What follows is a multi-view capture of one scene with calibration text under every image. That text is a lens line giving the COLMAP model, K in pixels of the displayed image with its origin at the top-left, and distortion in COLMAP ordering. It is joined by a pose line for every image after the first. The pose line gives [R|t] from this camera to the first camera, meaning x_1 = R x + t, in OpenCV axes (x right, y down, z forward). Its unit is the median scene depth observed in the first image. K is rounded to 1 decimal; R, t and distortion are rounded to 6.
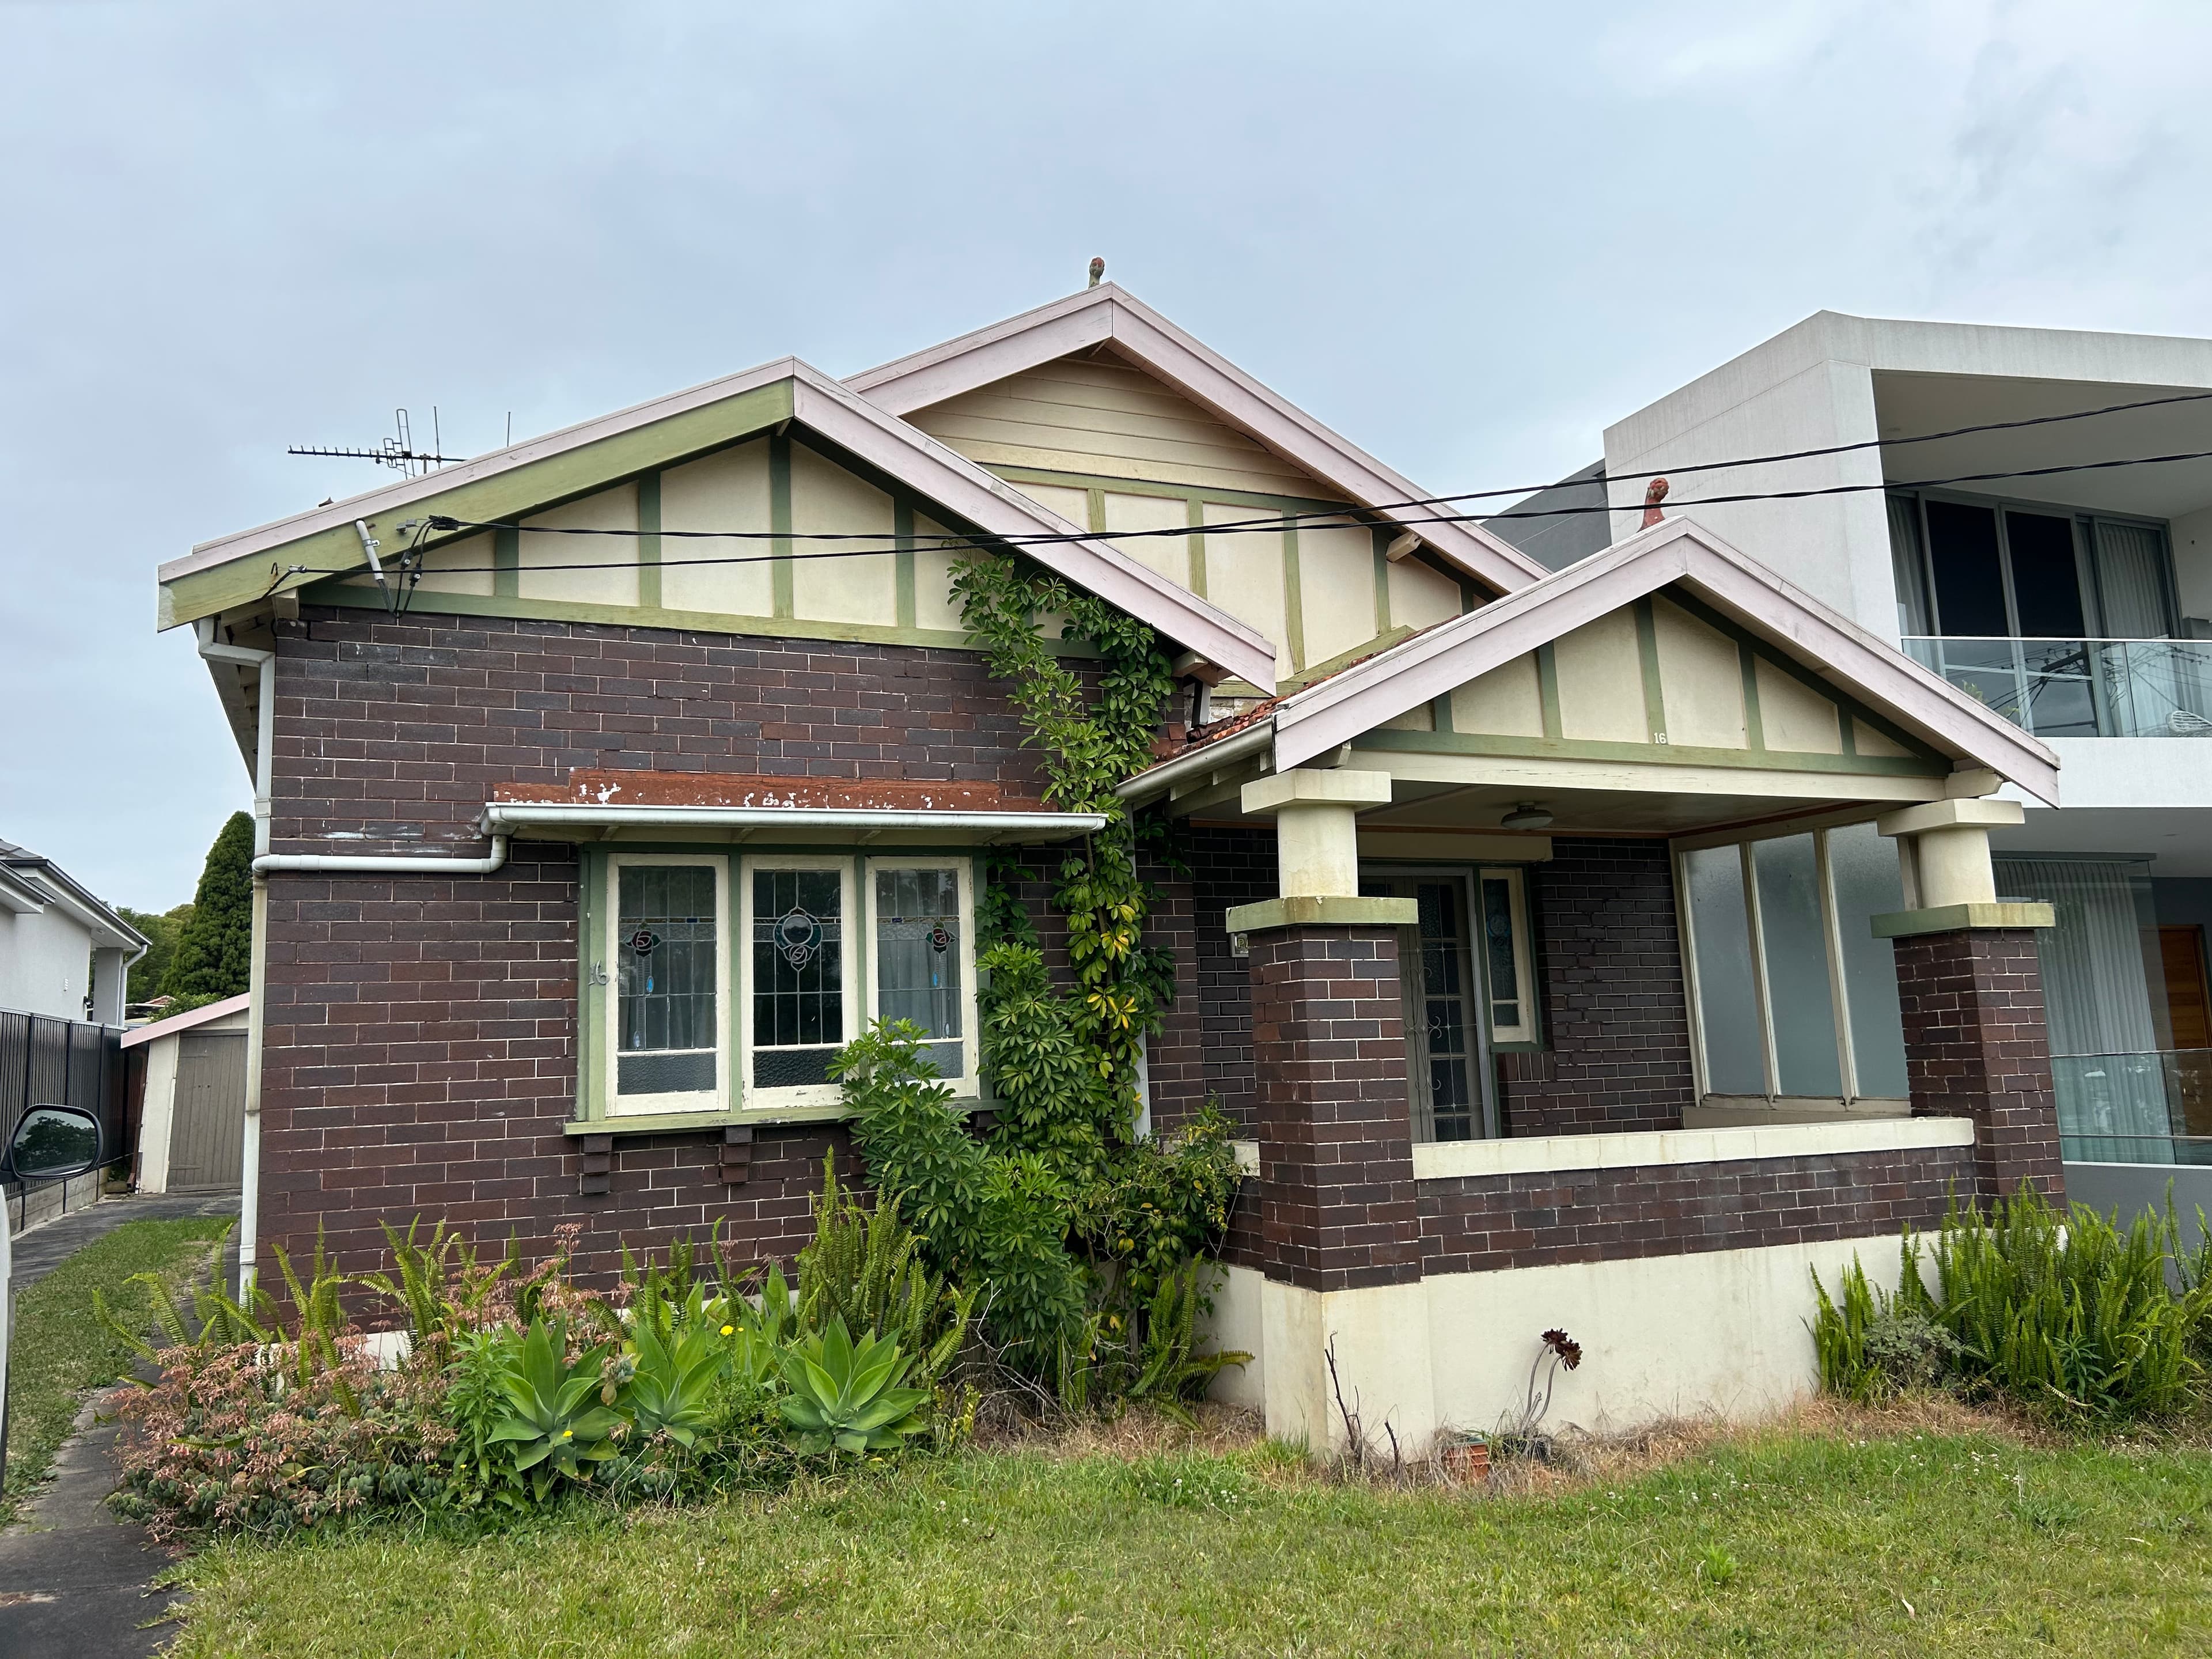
lens RADIAL K [[1671.2, 0, 1106.0], [0, 1671.2, 829.5], [0, 0, 1]] dist [0.029776, -0.059196]
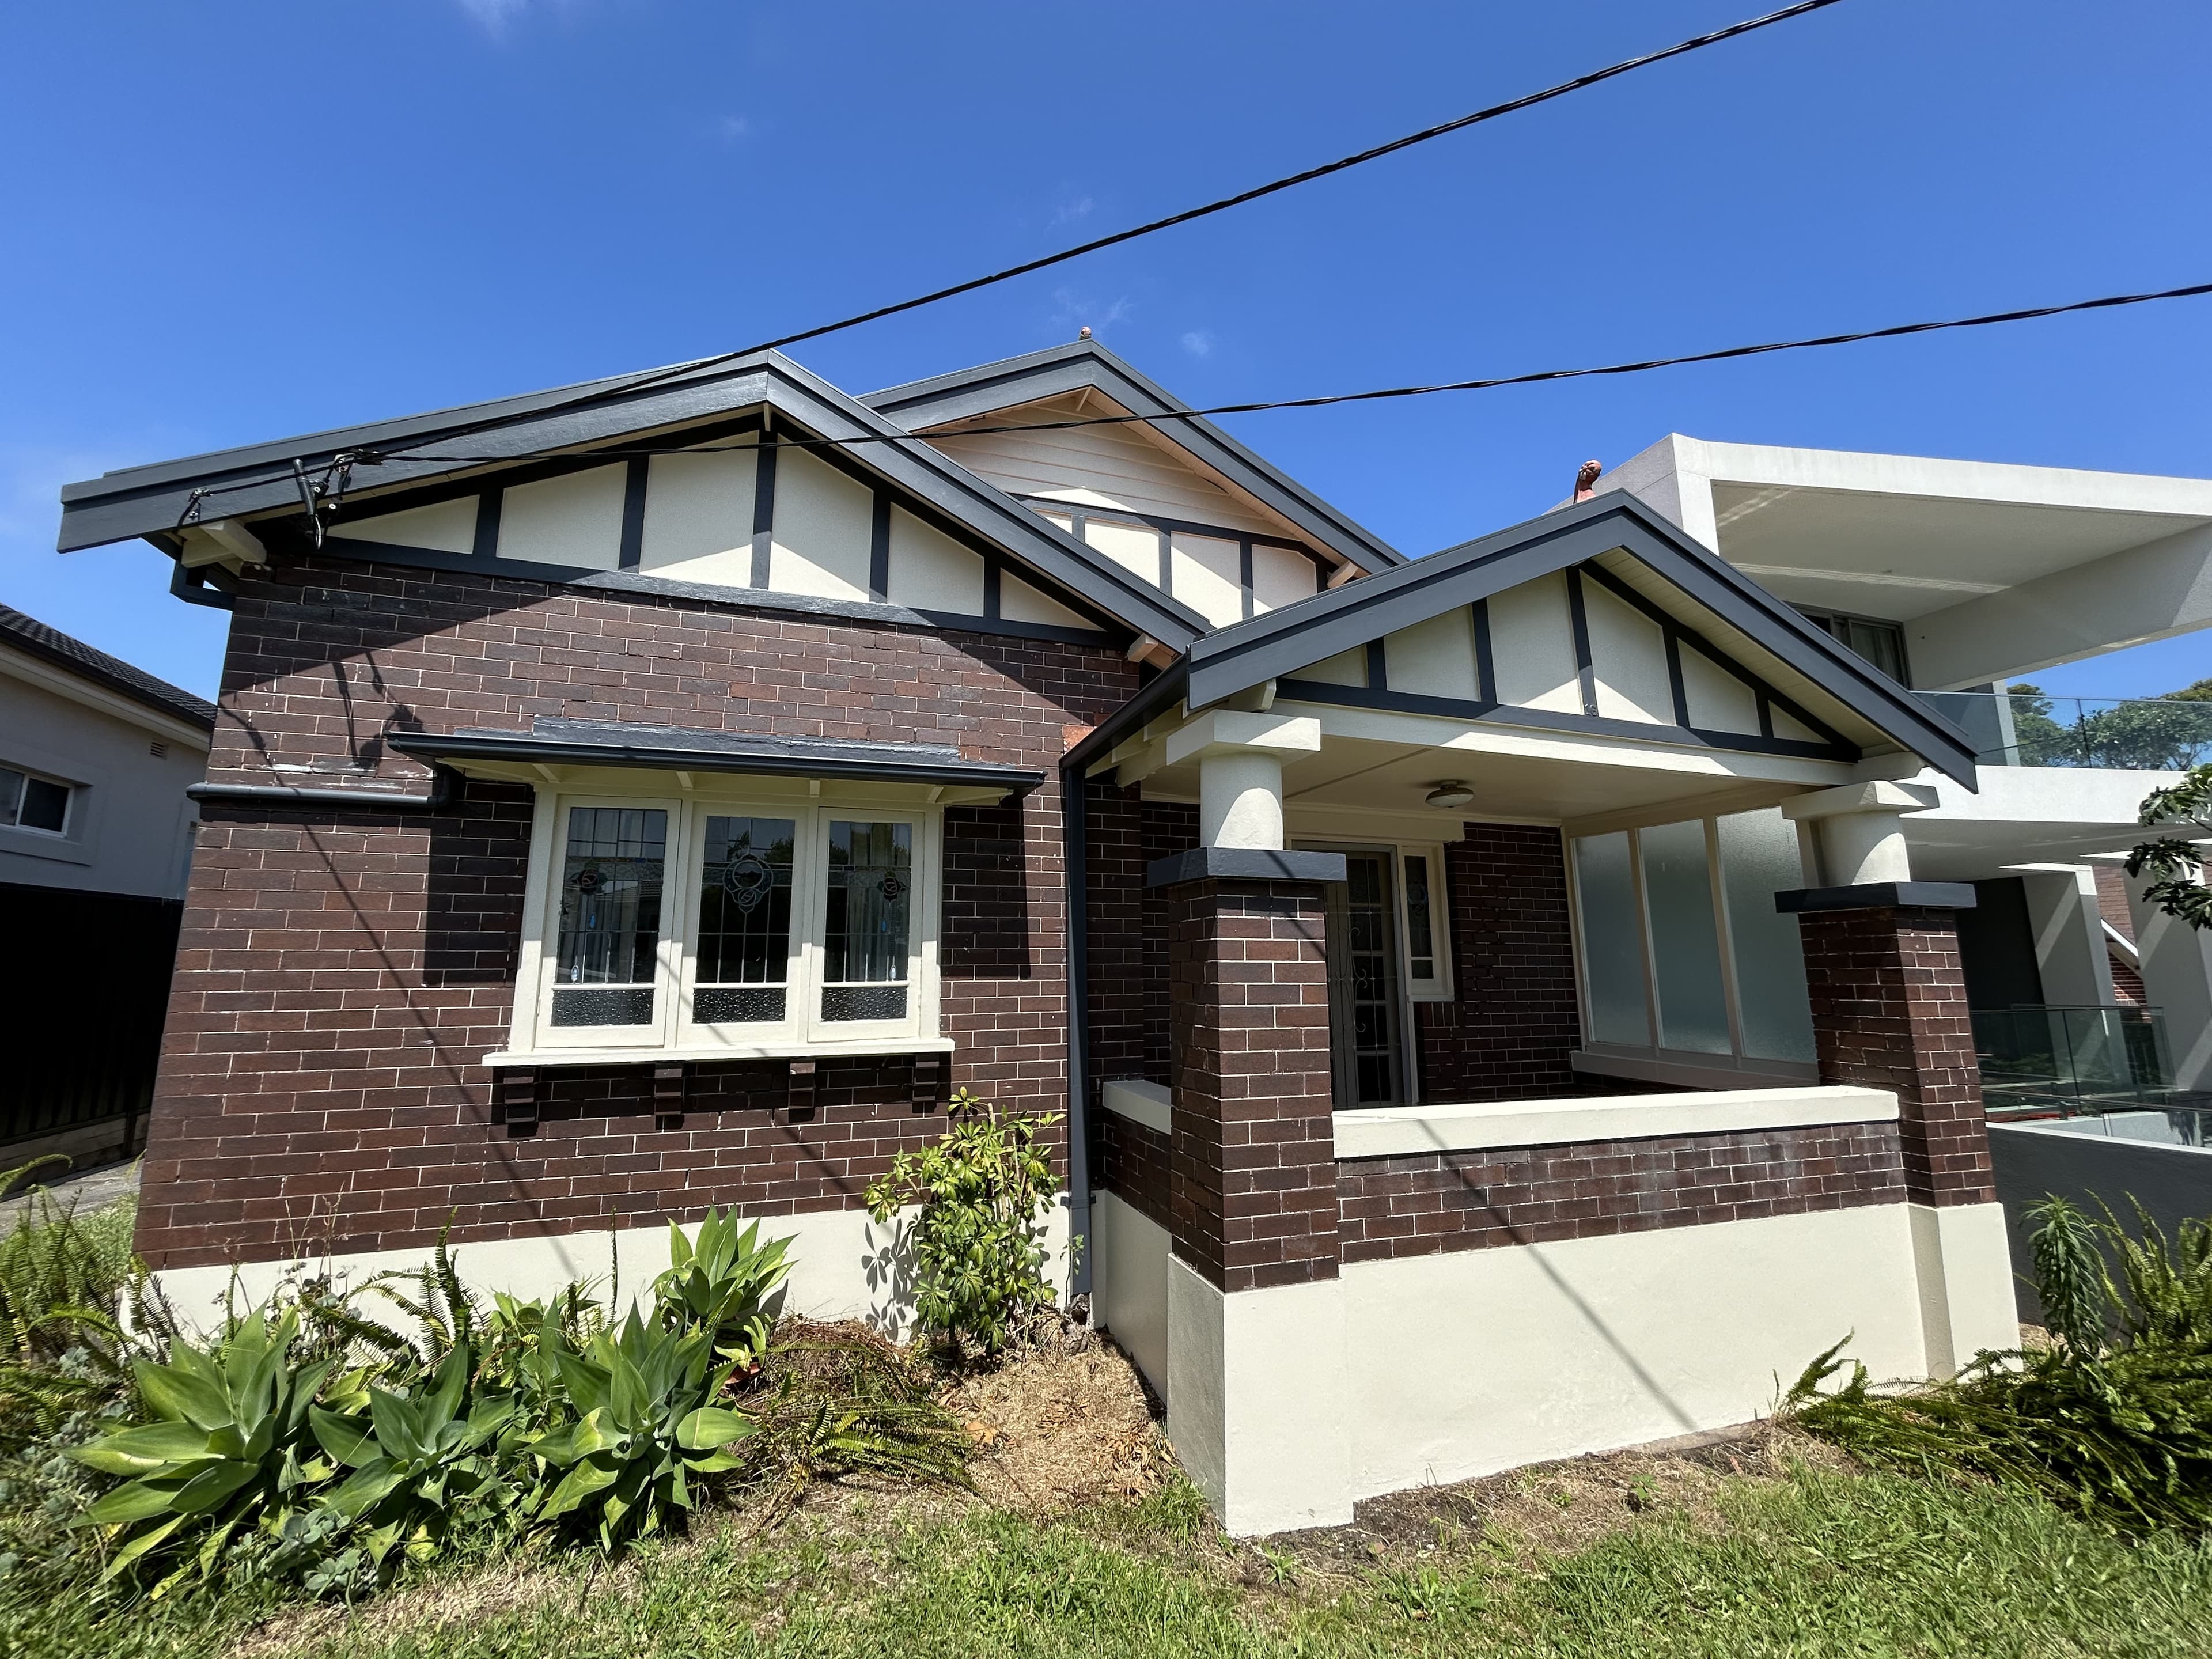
lens RADIAL K [[894.3, 0, 1097.1], [0, 894.3, 840.0], [0, 0, 1]] dist [-0.016870, 0.009632]
pose [[0.995367, 0.022583, -0.093459, 0.089534], [-0.023137, 0.999721, -0.004853, 0.036703], [0.093323, 0.006993, 0.995611, 0.466946]]
